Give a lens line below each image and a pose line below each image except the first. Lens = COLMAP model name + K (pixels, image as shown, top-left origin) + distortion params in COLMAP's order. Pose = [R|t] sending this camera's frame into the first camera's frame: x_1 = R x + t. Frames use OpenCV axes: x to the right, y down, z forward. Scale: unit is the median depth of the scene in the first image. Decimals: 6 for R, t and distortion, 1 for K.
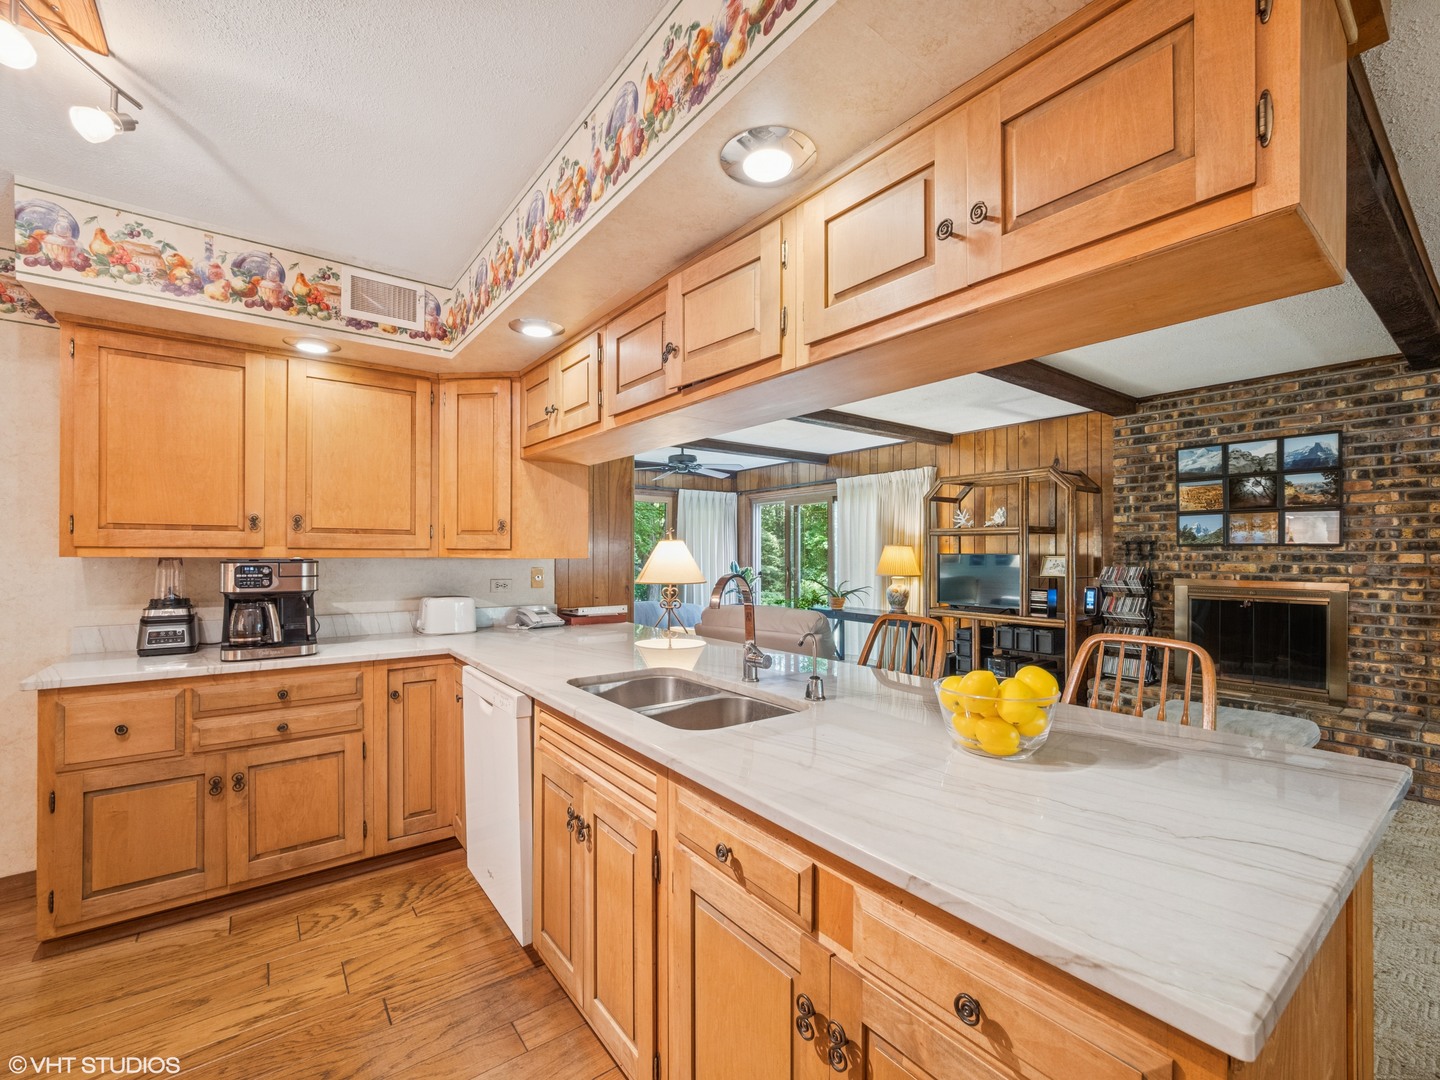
lens RADIAL K [[621.8, 0, 747.6], [0, 621.8, 551.7], [0, 0, 1]] dist [-0.012220, 0.002110]
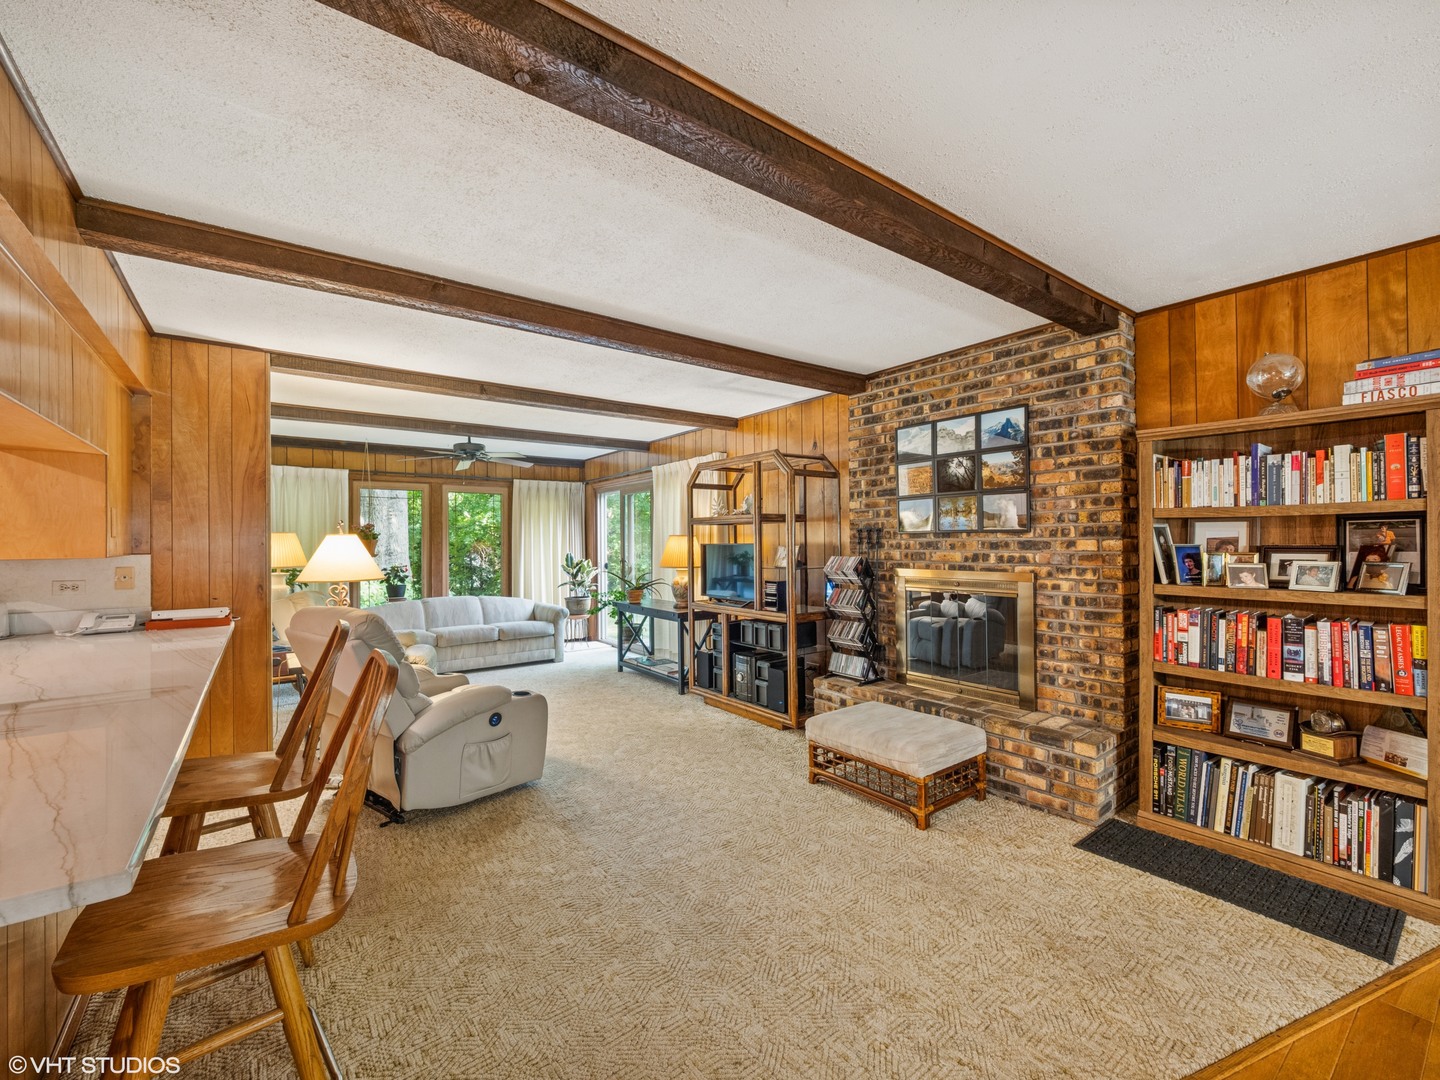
lens RADIAL K [[621.8, 0, 666.3], [0, 621.8, 539.7], [0, 0, 1]] dist [-0.012220, 0.002110]
pose [[0.999901, -0.012394, -0.006696, 0.292692], [0.012376, 0.999920, -0.002732, -0.001428], [0.006729, 0.002649, 0.999974, 0.058831]]
